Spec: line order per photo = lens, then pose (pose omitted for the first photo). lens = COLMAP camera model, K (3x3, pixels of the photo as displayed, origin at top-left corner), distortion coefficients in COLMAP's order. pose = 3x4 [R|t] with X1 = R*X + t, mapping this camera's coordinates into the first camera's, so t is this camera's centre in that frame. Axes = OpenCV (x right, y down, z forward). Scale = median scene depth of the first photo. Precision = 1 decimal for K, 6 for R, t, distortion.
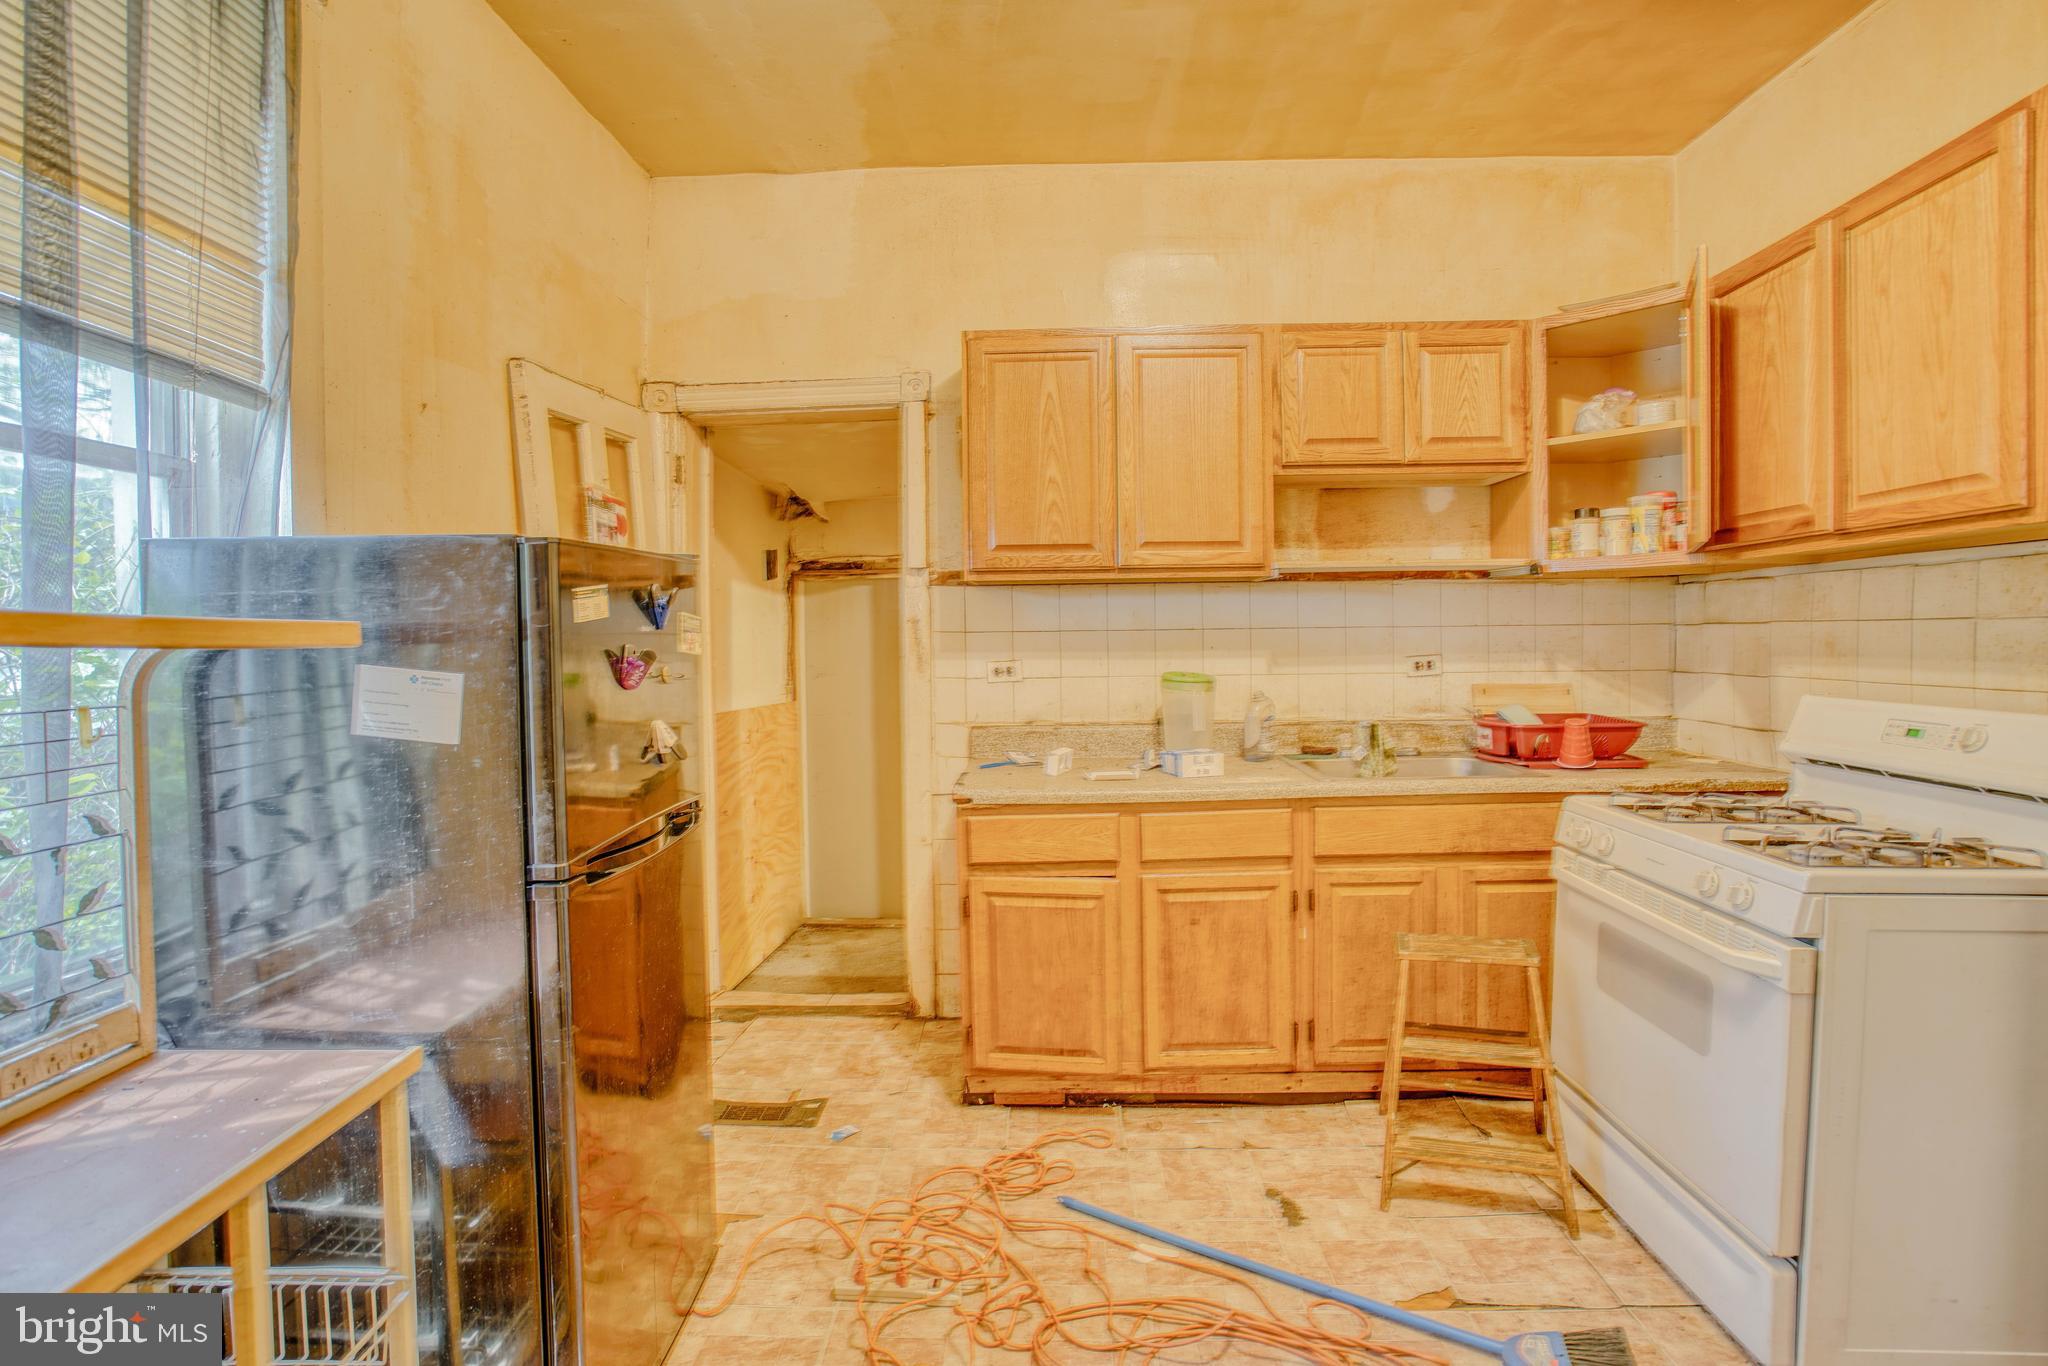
lens RADIAL K [[970.0, 0, 1016.5], [0, 970.0, 665.0], [0, 0, 1]] dist [-0.046632, 0.020706]
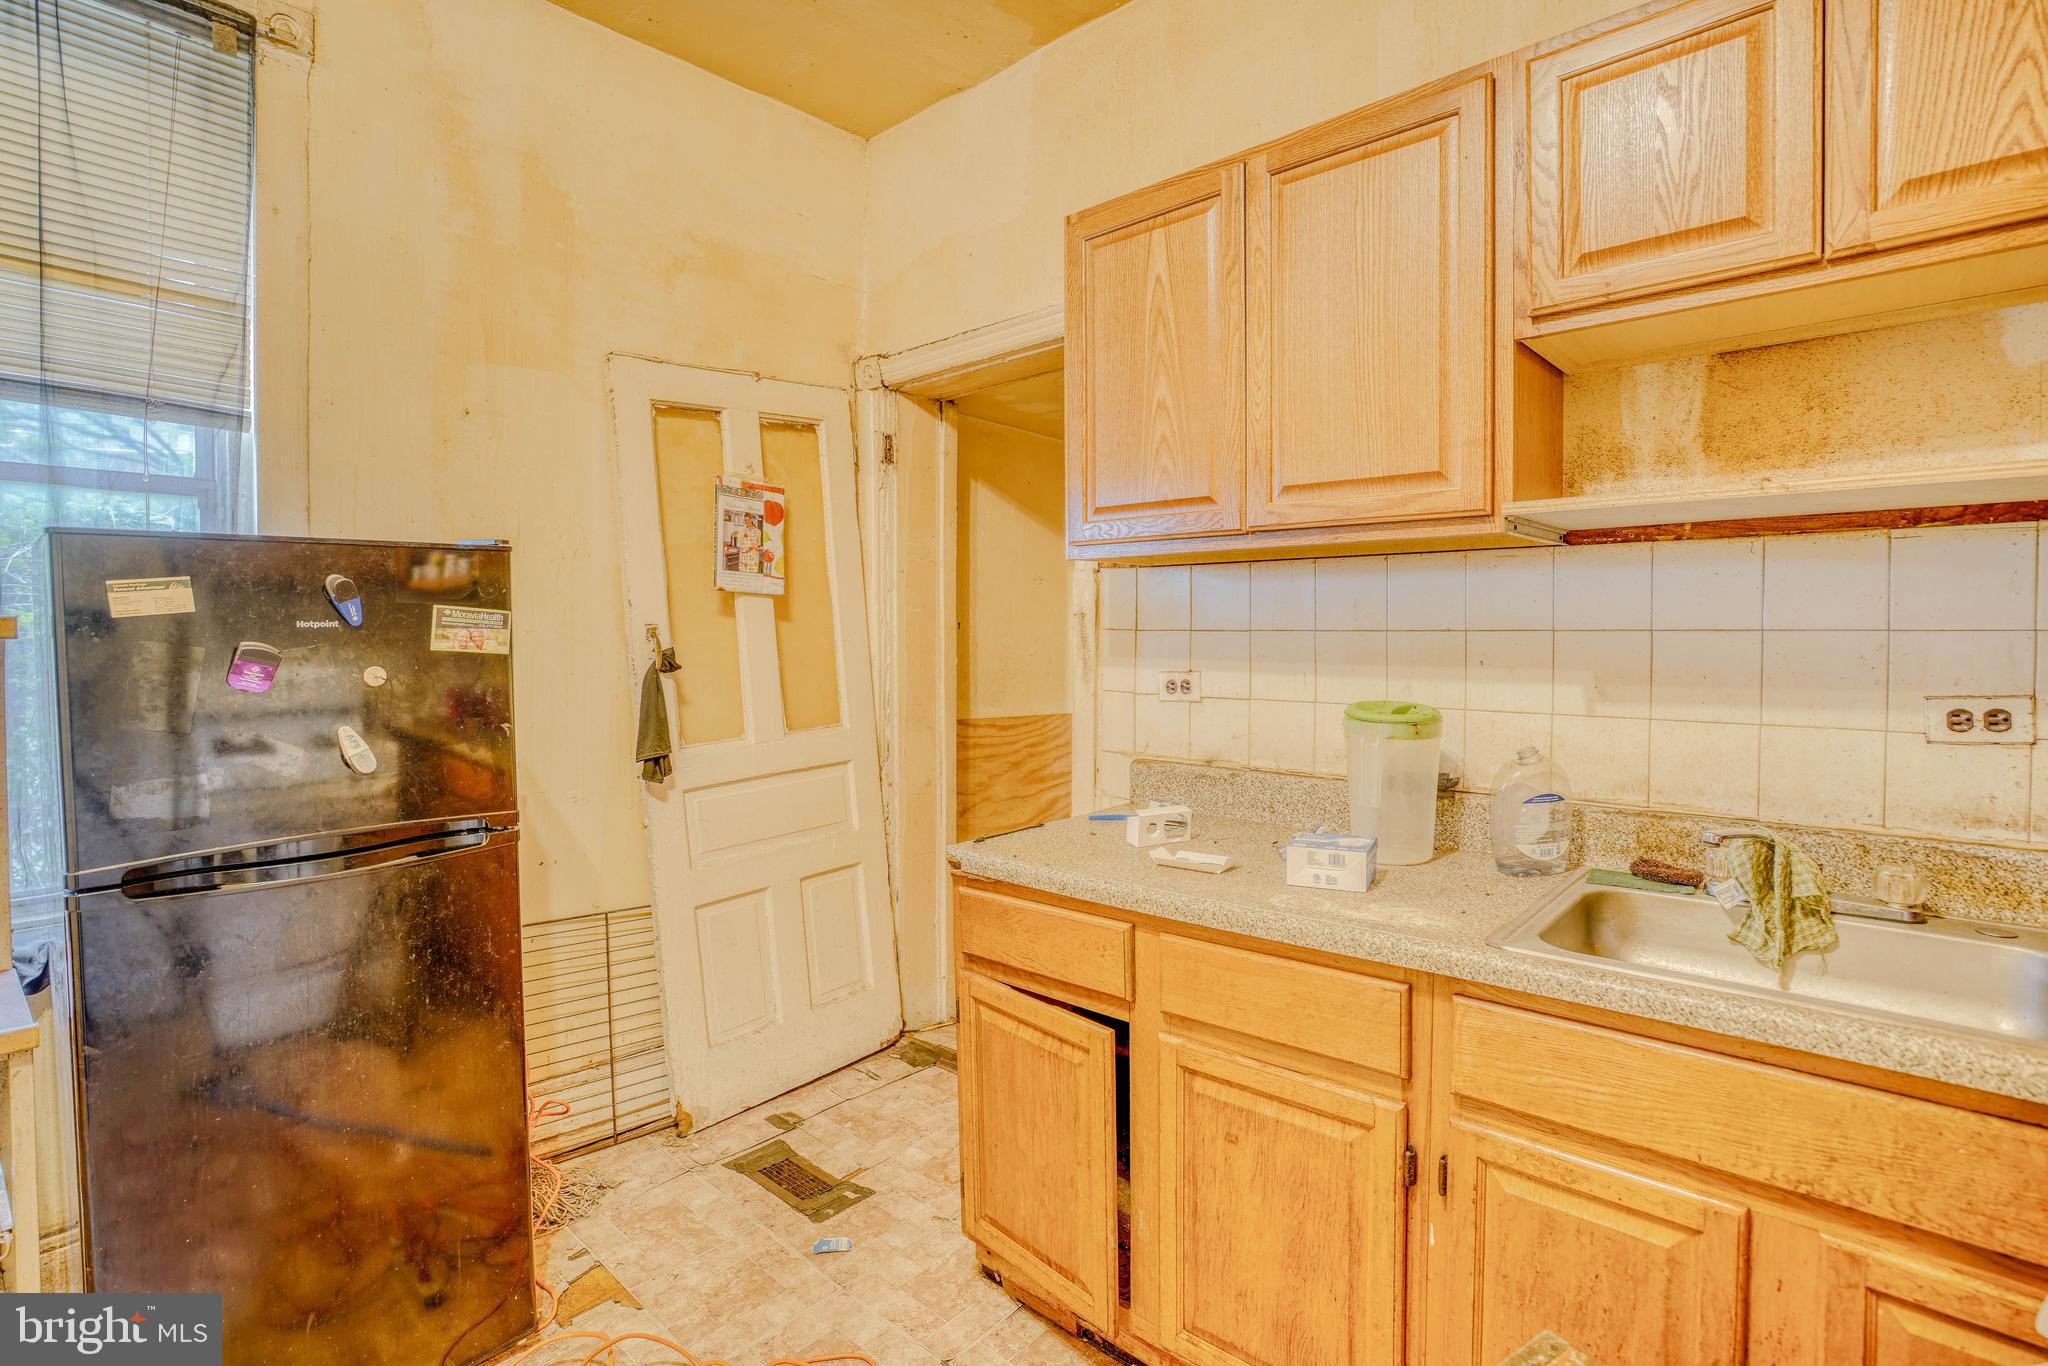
lens RADIAL K [[970.0, 0, 1016.5], [0, 970.0, 665.0], [0, 0, 1]] dist [-0.046632, 0.020706]
pose [[0.770401, 0.035069, -0.636594, 0.392615], [-0.030806, 0.999367, 0.017772, -0.020330], [0.636815, 0.005920, 0.770994, 0.424472]]
